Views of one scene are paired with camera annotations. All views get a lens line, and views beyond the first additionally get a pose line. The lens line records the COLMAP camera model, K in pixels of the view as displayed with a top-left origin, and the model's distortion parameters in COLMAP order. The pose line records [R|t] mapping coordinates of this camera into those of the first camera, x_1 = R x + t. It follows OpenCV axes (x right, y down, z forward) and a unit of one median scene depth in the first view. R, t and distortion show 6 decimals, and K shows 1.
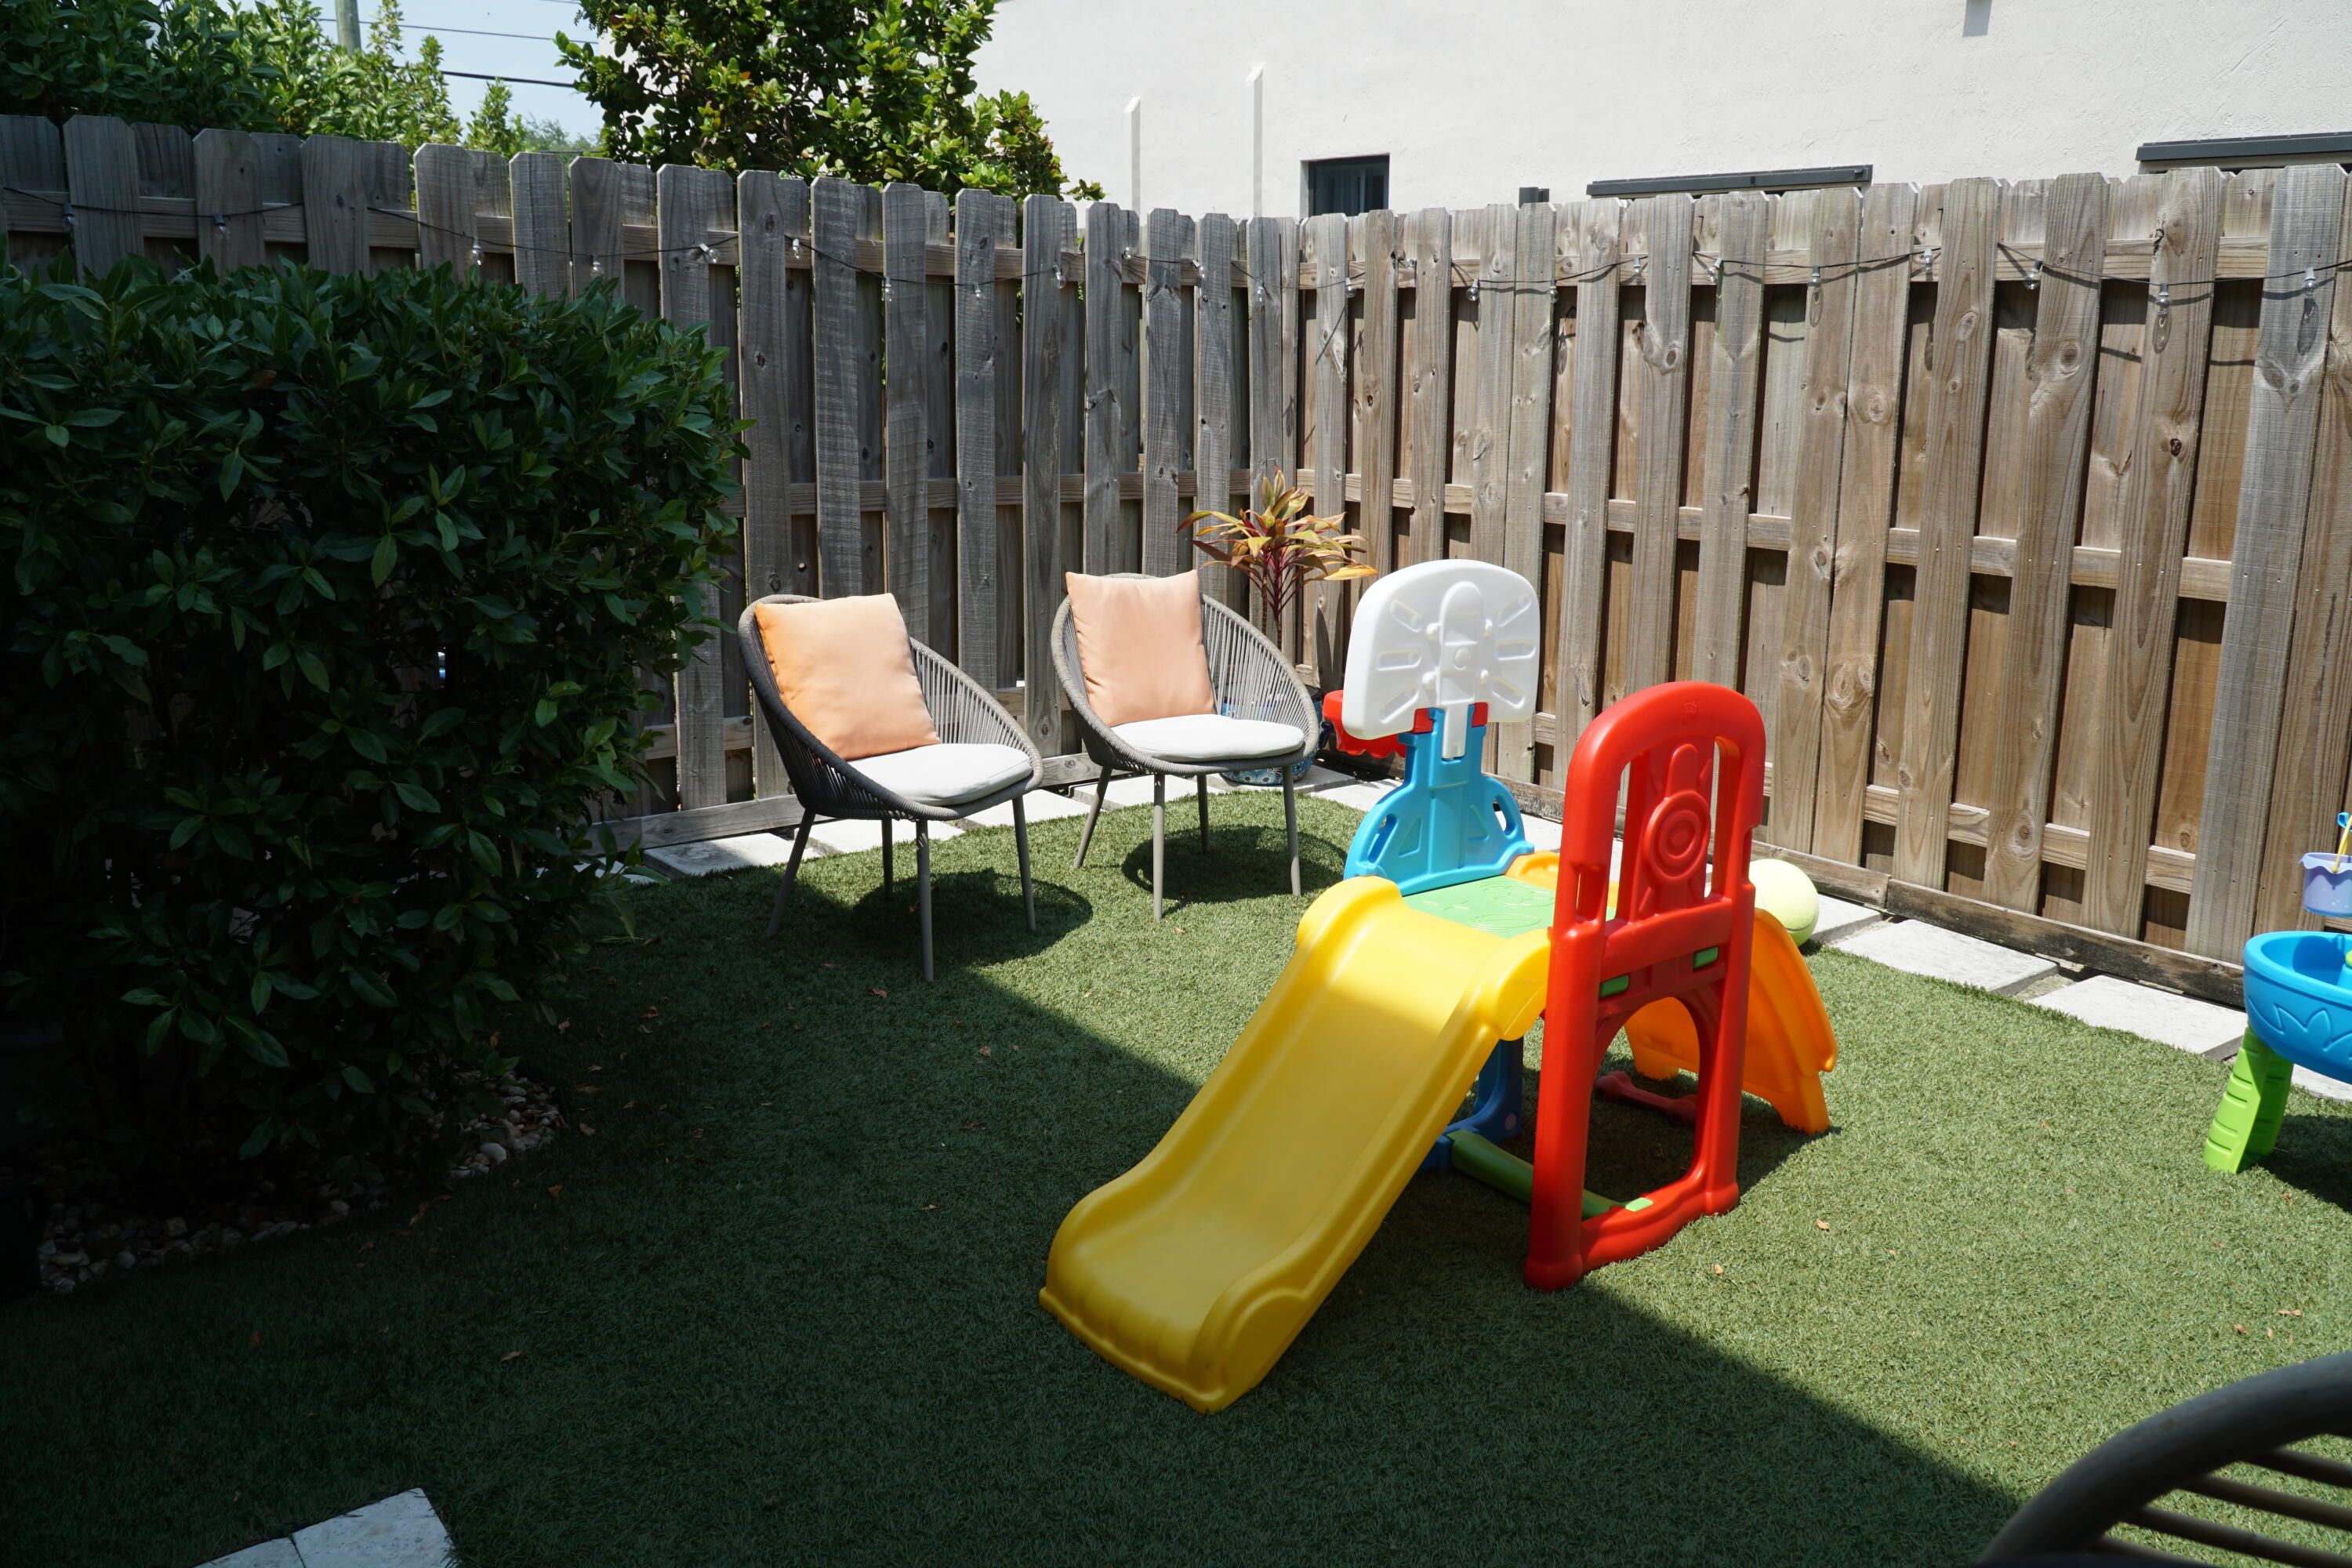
lens RADIAL K [[1868.3, 0, 1189.3], [0, 1868.3, 764.0], [0, 0, 1]] dist [-0.002291, -0.014569]
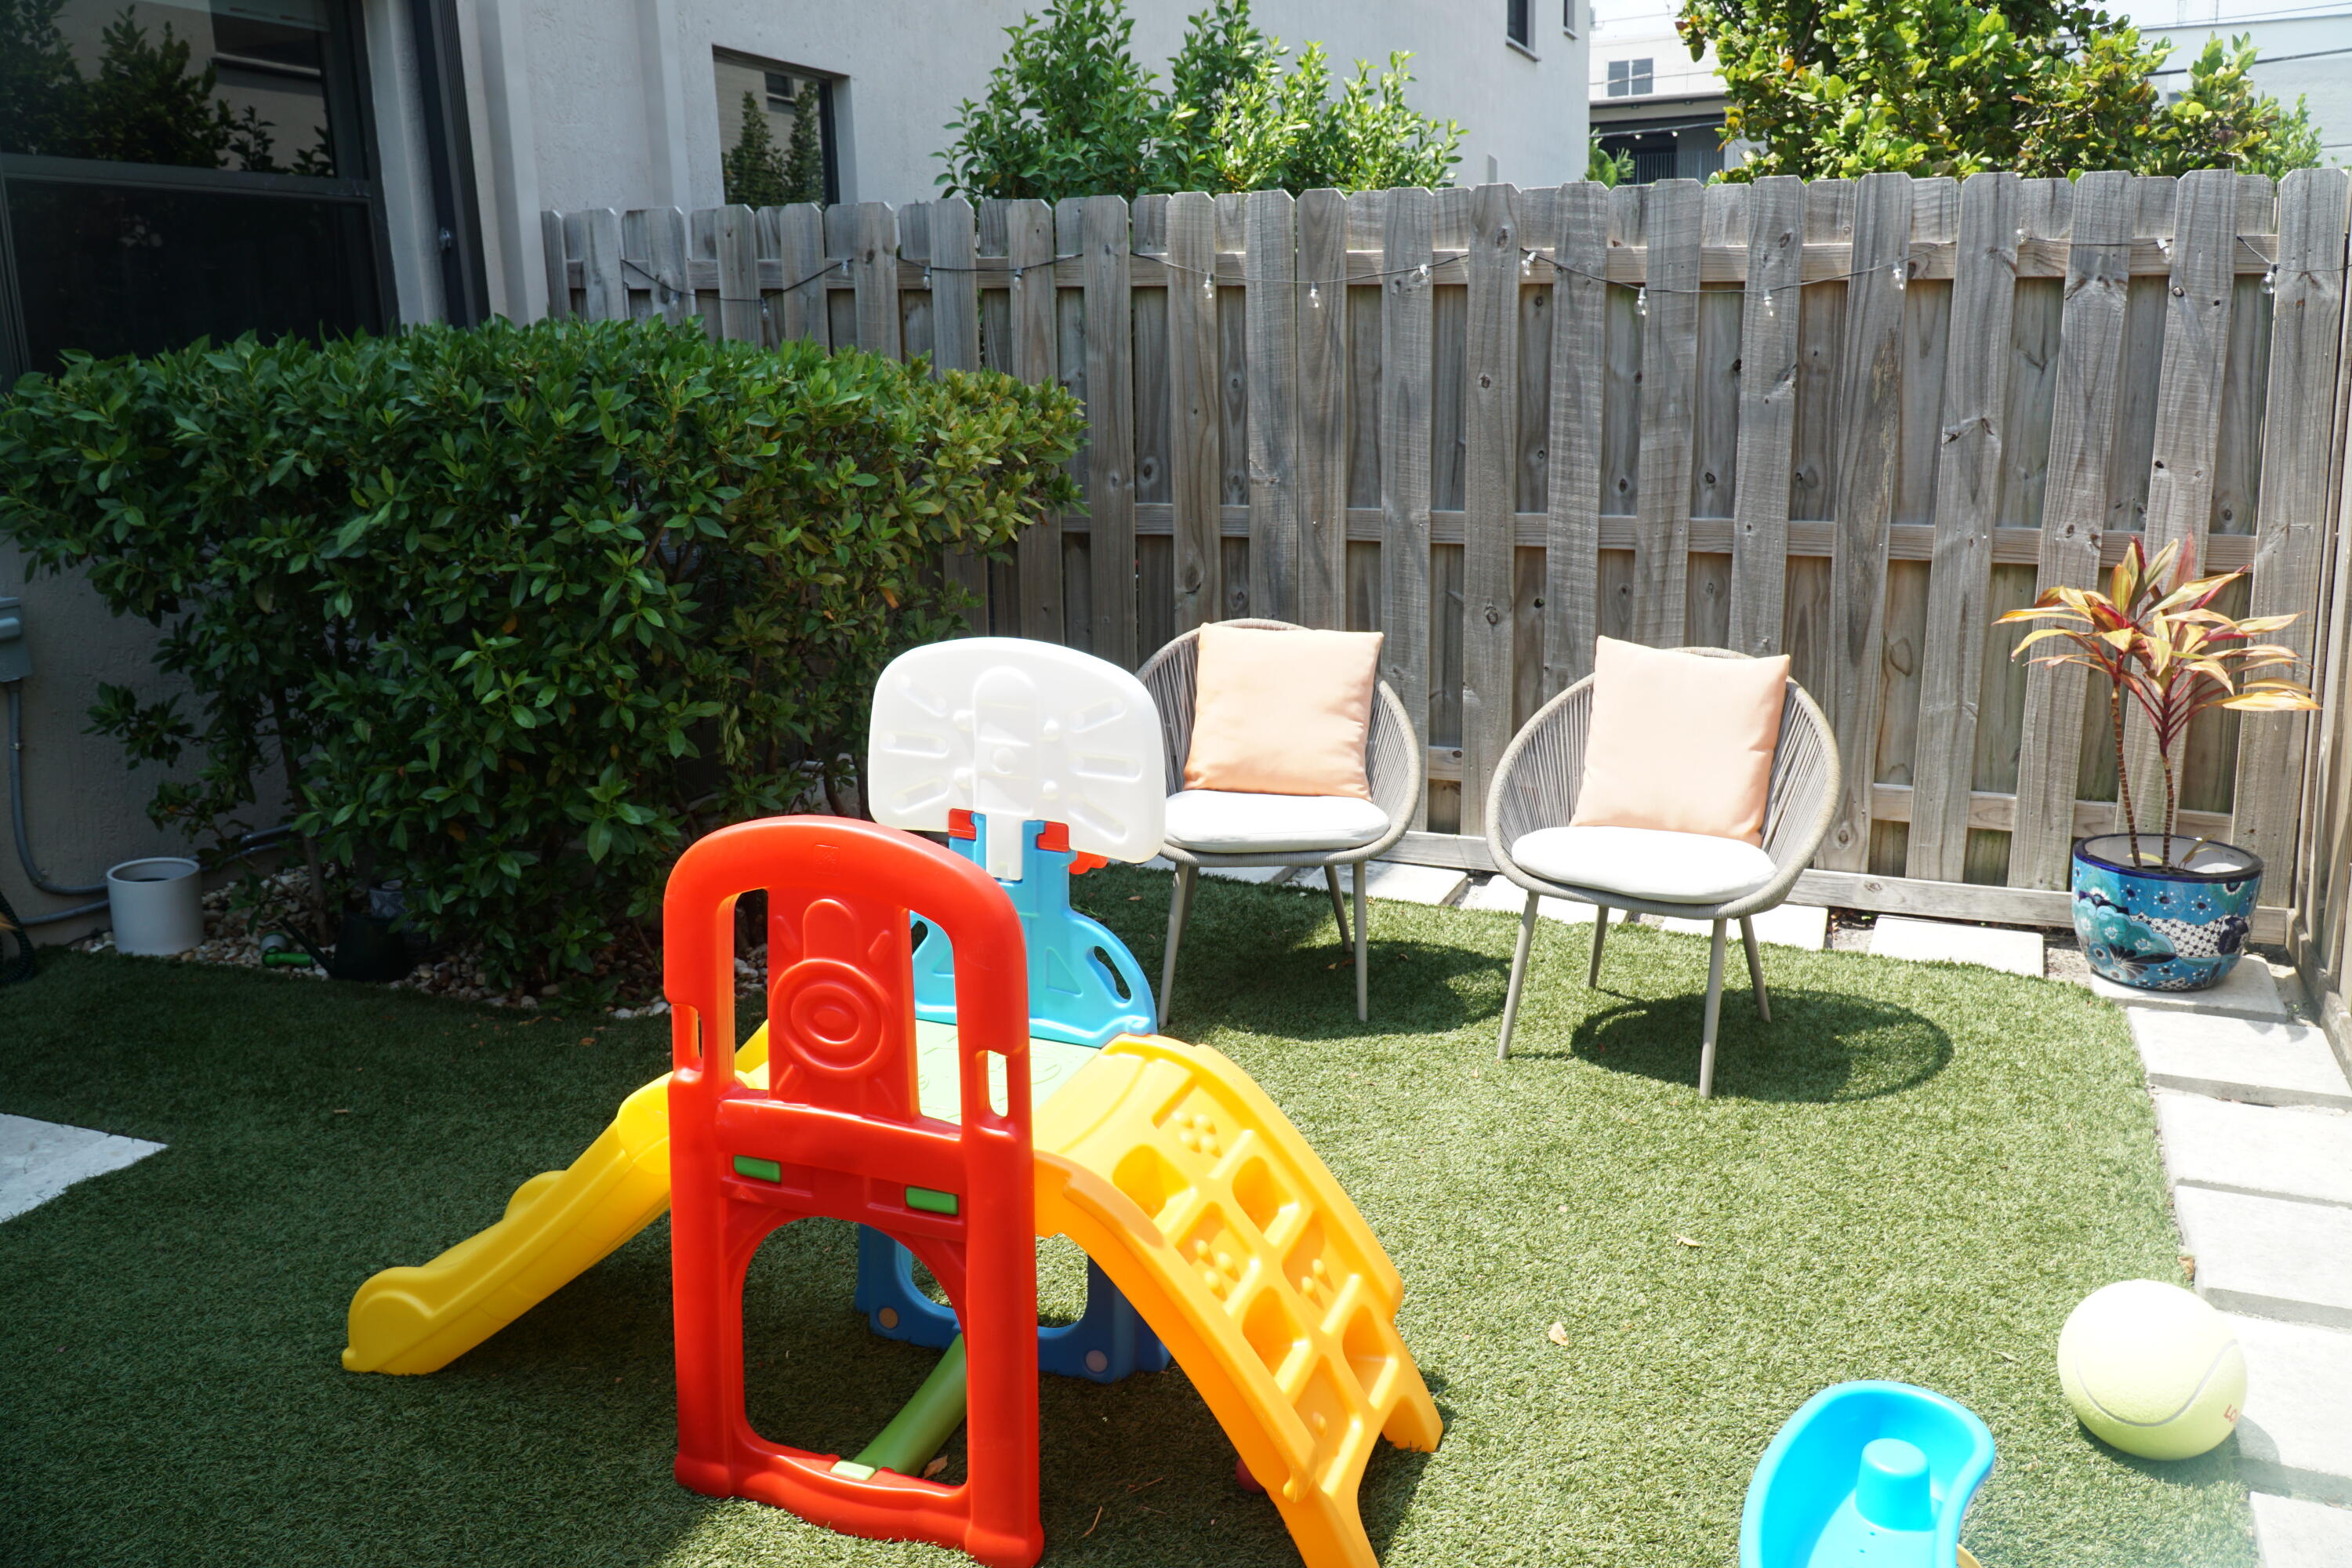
lens RADIAL K [[1868.3, 0, 1176.9], [0, 1868.3, 761.4], [0, 0, 1]] dist [-0.002291, -0.014569]
pose [[0.491577, 0.173180, -0.853440, 0.967801], [-0.176001, 0.979560, 0.097397, -0.163588], [0.852863, 0.102328, 0.512009, 0.708361]]
